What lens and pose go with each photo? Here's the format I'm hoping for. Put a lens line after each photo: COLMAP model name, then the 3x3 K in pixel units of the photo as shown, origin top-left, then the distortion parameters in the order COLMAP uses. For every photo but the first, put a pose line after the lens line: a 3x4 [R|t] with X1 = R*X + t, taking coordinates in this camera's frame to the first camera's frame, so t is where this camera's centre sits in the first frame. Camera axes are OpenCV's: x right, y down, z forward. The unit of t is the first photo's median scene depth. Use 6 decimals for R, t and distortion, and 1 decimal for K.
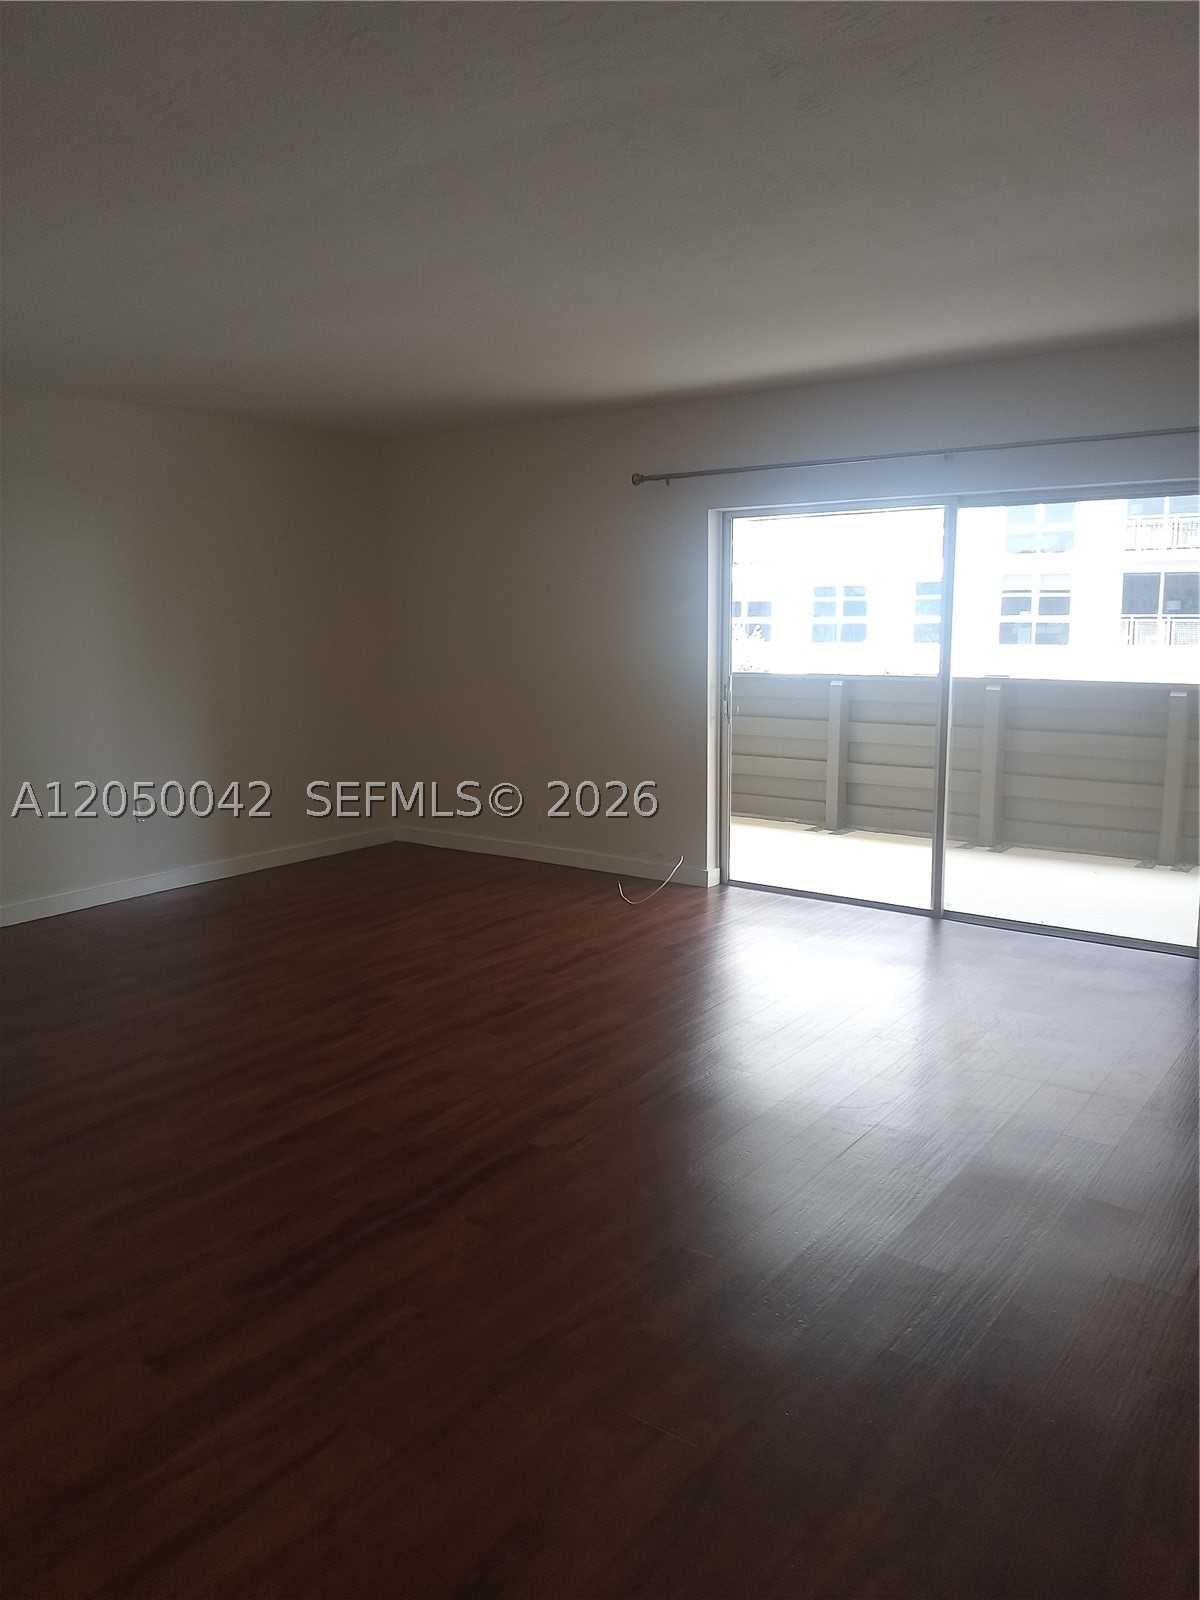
lens RADIAL K [[1188.5, 0, 600.0], [0, 1188.5, 800.0], [0, 0, 1]] dist [0.090215, -0.183800]
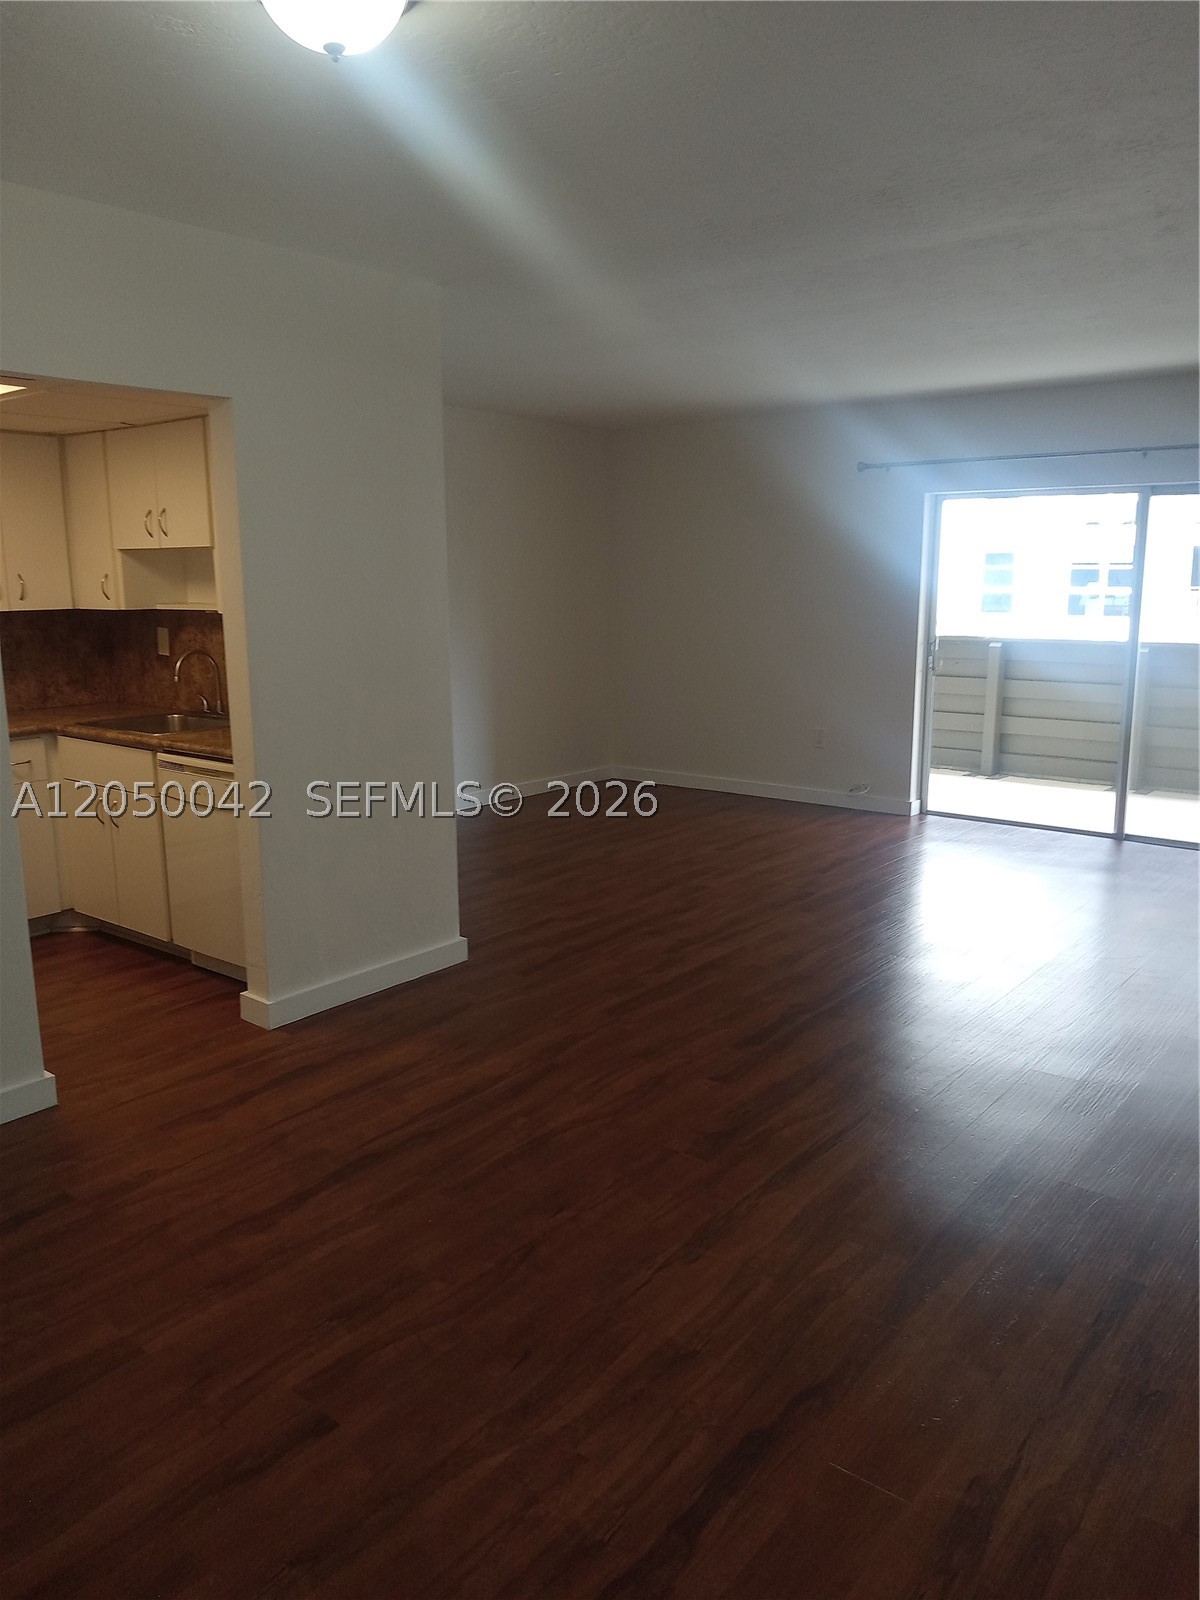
lens RADIAL K [[1194.4, 0, 603.5], [0, 1194.4, 794.2], [0, 0, 1]] dist [-0.007983, -0.008833]
pose [[0.999394, 0.014897, -0.031457, -0.172642], [-0.014182, 0.999639, 0.022830, 0.029185], [0.031786, -0.022370, 0.999244, -0.179656]]
